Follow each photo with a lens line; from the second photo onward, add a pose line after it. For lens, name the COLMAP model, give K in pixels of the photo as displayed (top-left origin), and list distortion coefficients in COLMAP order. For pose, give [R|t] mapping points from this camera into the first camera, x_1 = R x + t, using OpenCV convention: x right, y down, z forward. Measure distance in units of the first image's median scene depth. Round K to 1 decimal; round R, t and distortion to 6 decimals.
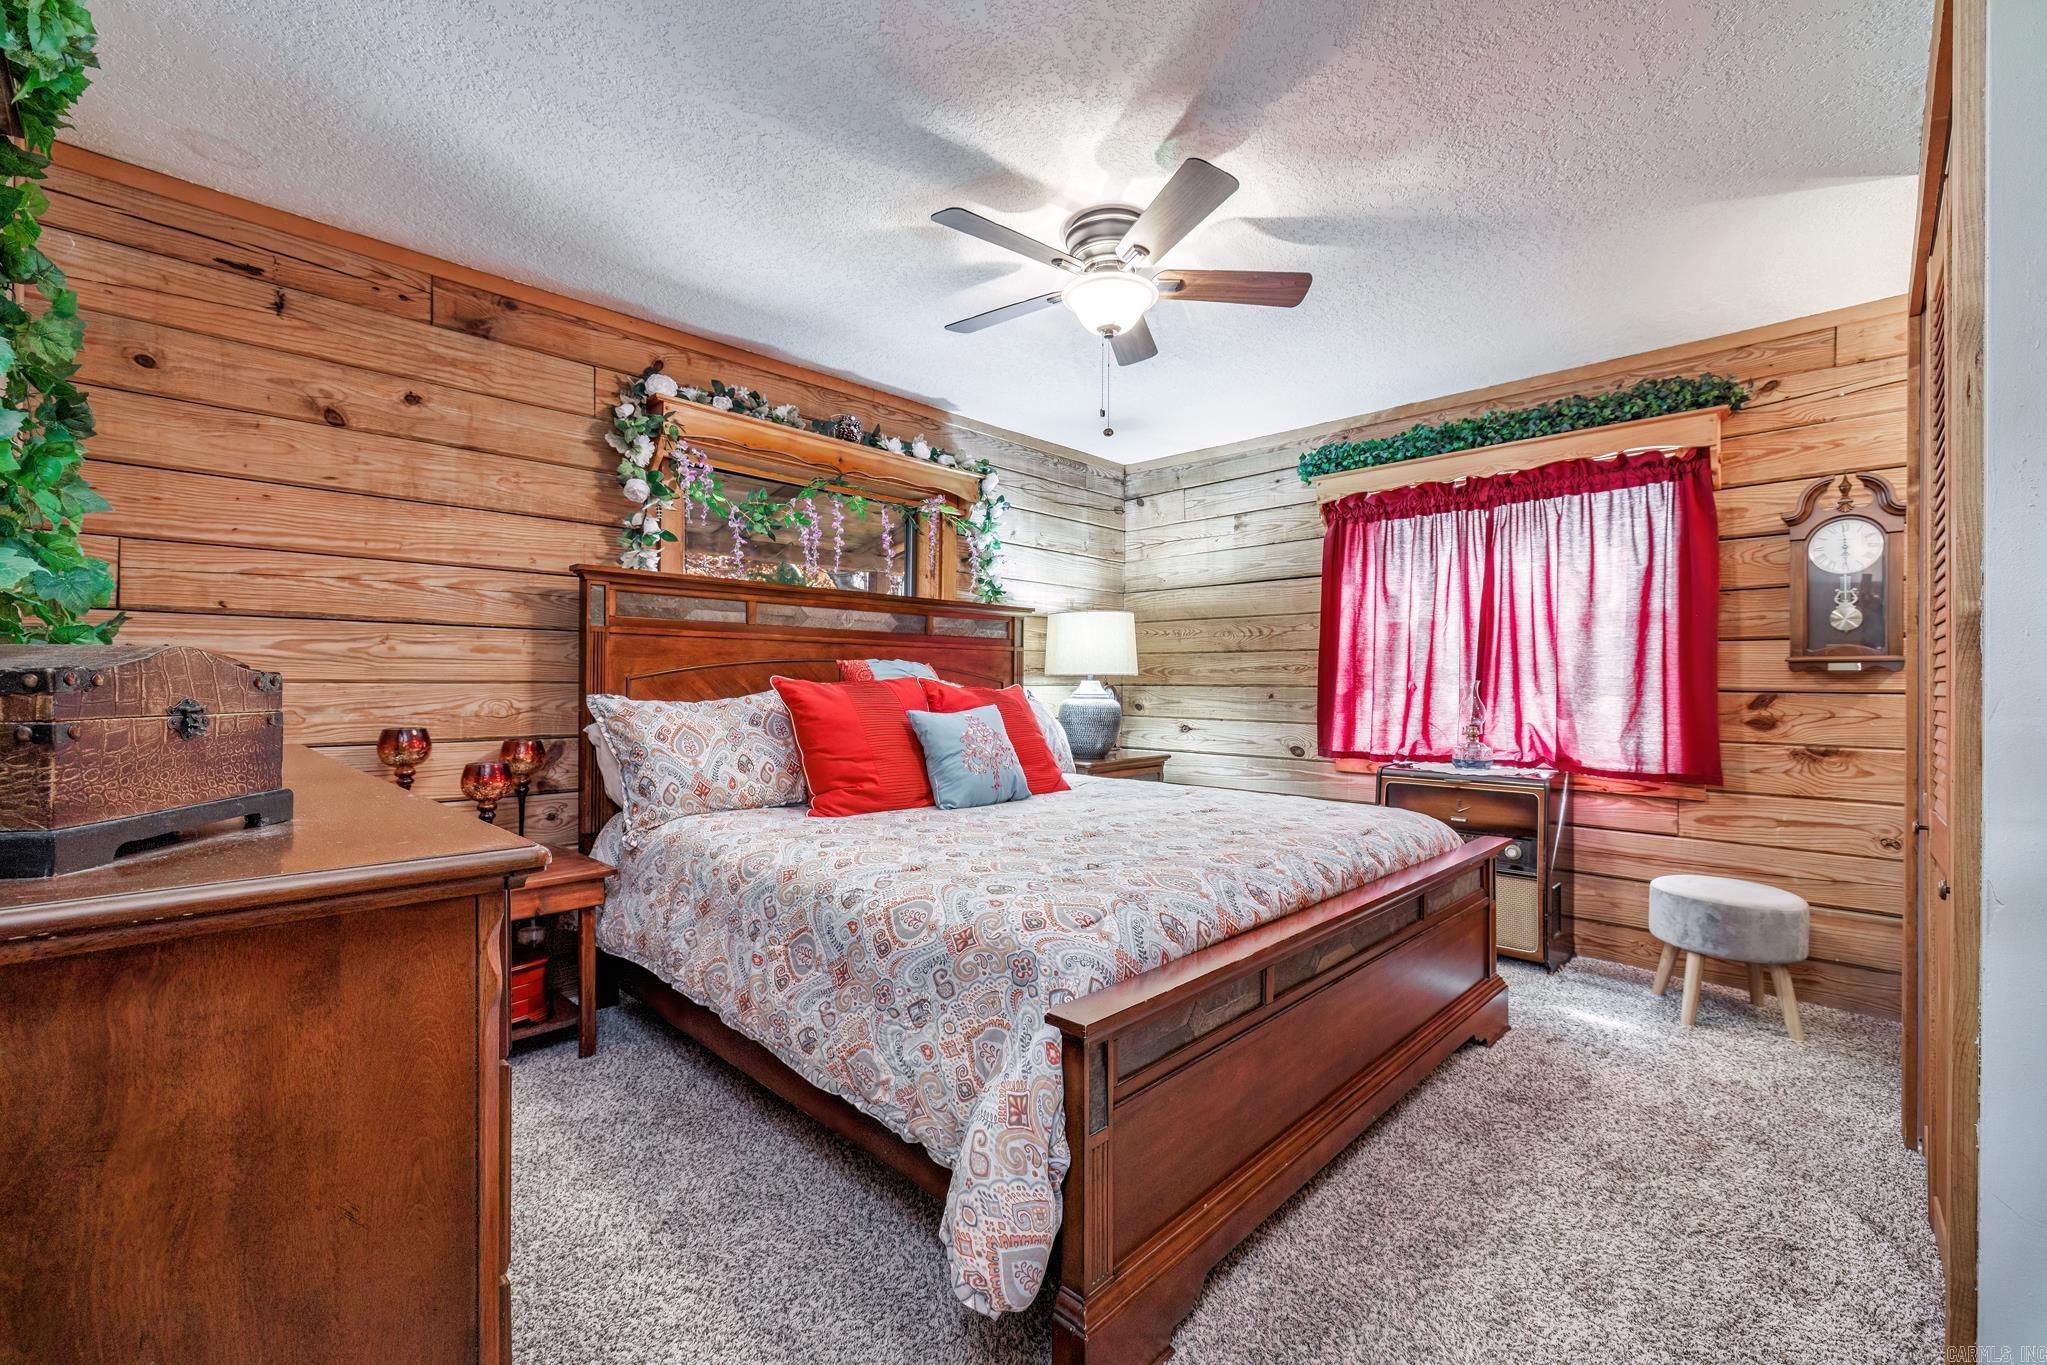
lens RADIAL K [[860.8, 0, 1031.0], [0, 860.8, 667.4], [0, 0, 1]] dist [0.001165, -0.000385]
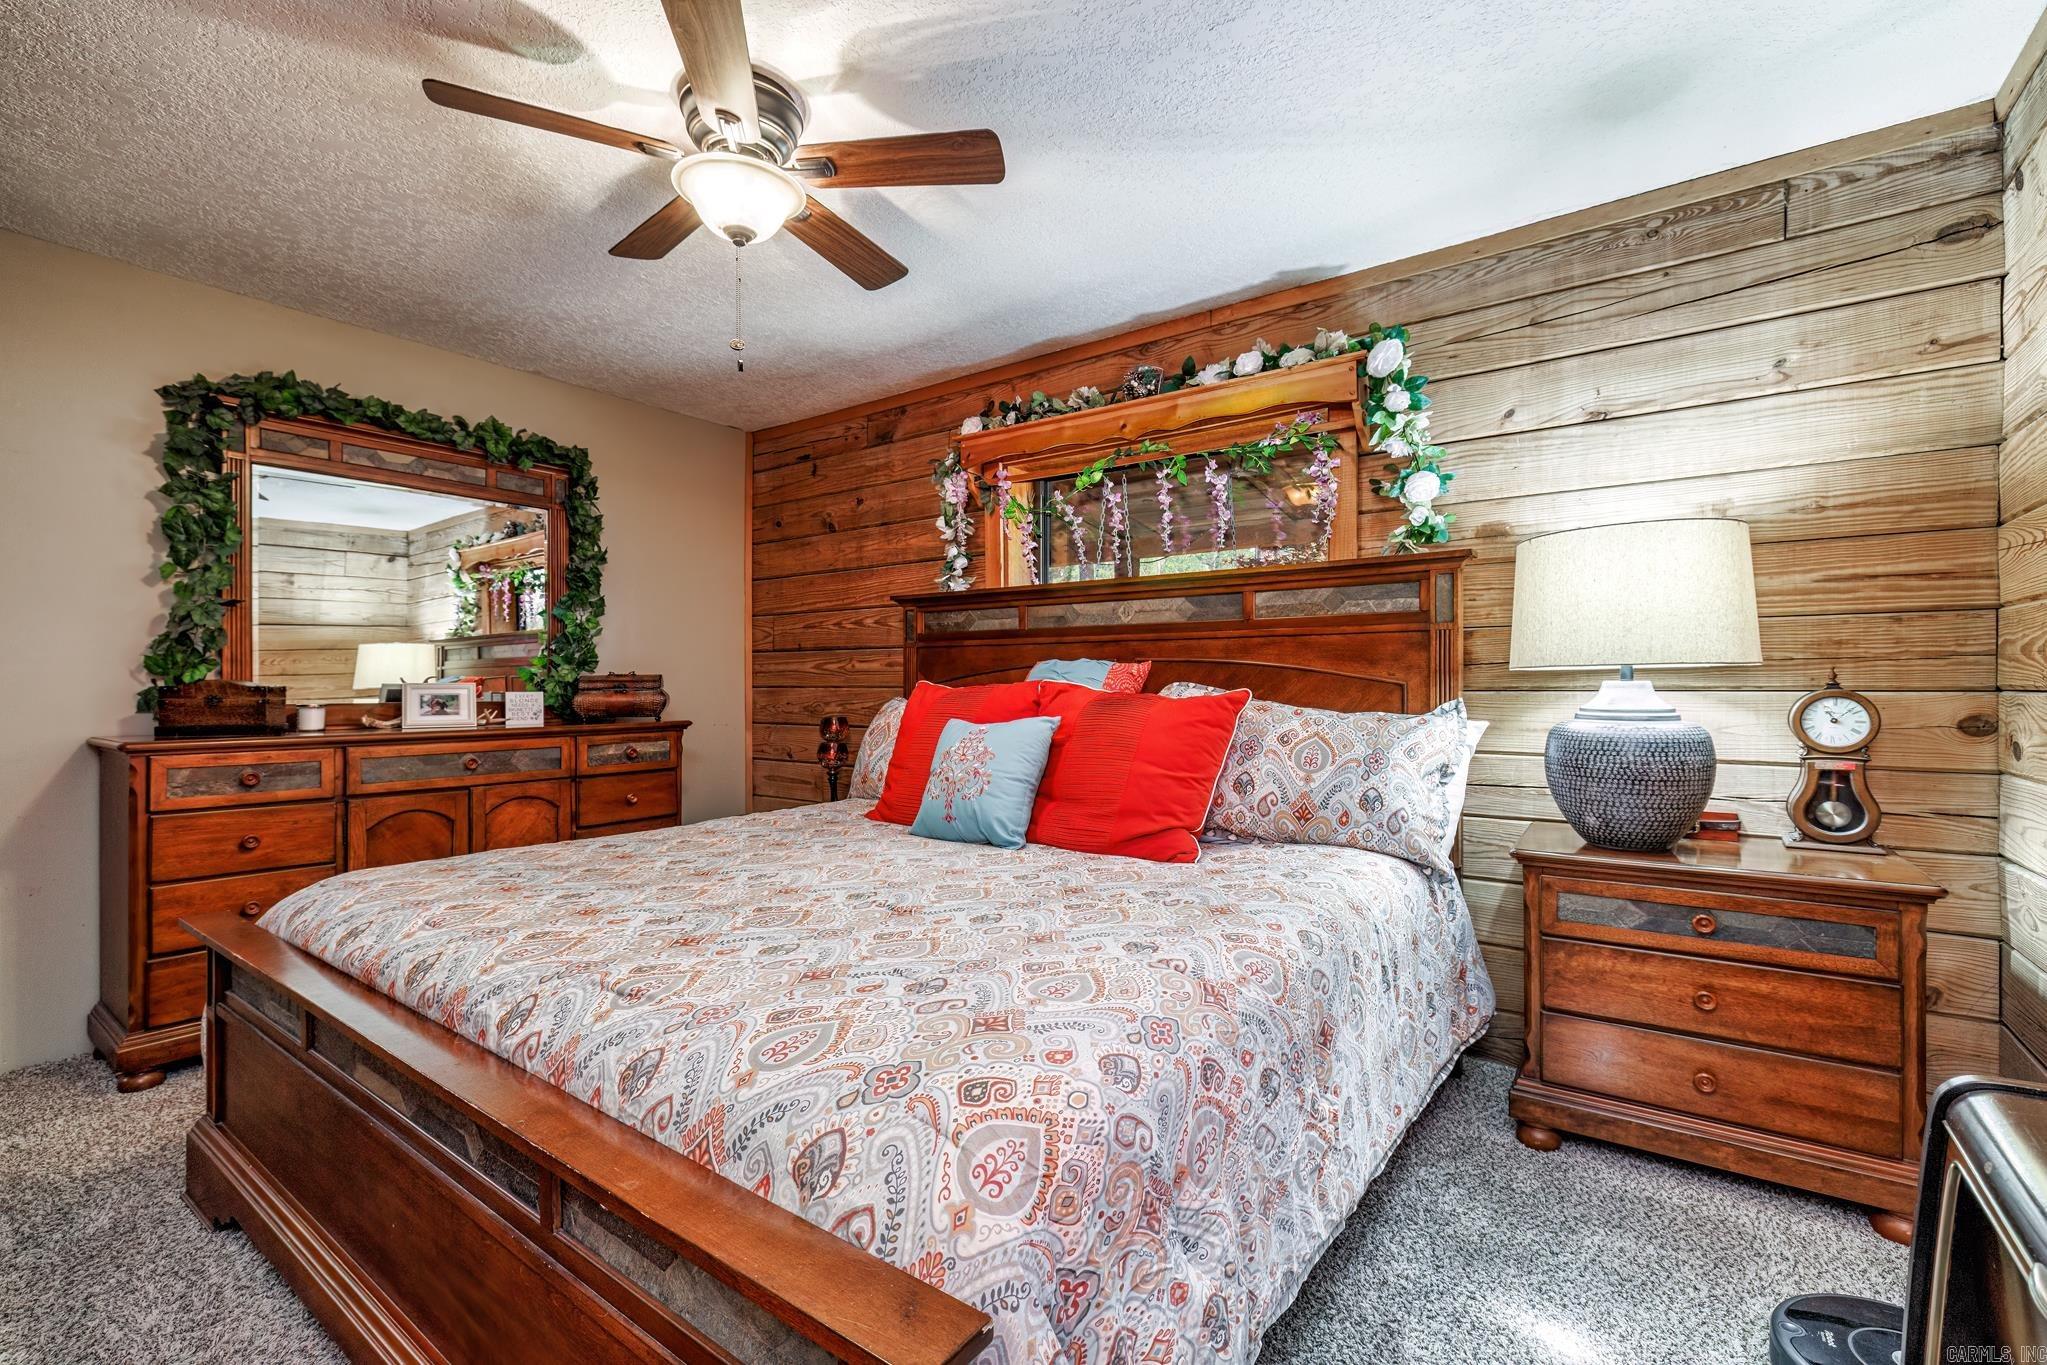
lens RADIAL K [[862.4, 0, 1014.6], [0, 862.4, 677.3], [0, 0, 1]] dist [-0.000843, 0.000110]
pose [[0.145847, -0.010562, -0.989251, 0.588226], [0.023762, 0.999692, -0.007170, 0.011433], [0.989022, -0.022460, 0.146053, 0.739644]]
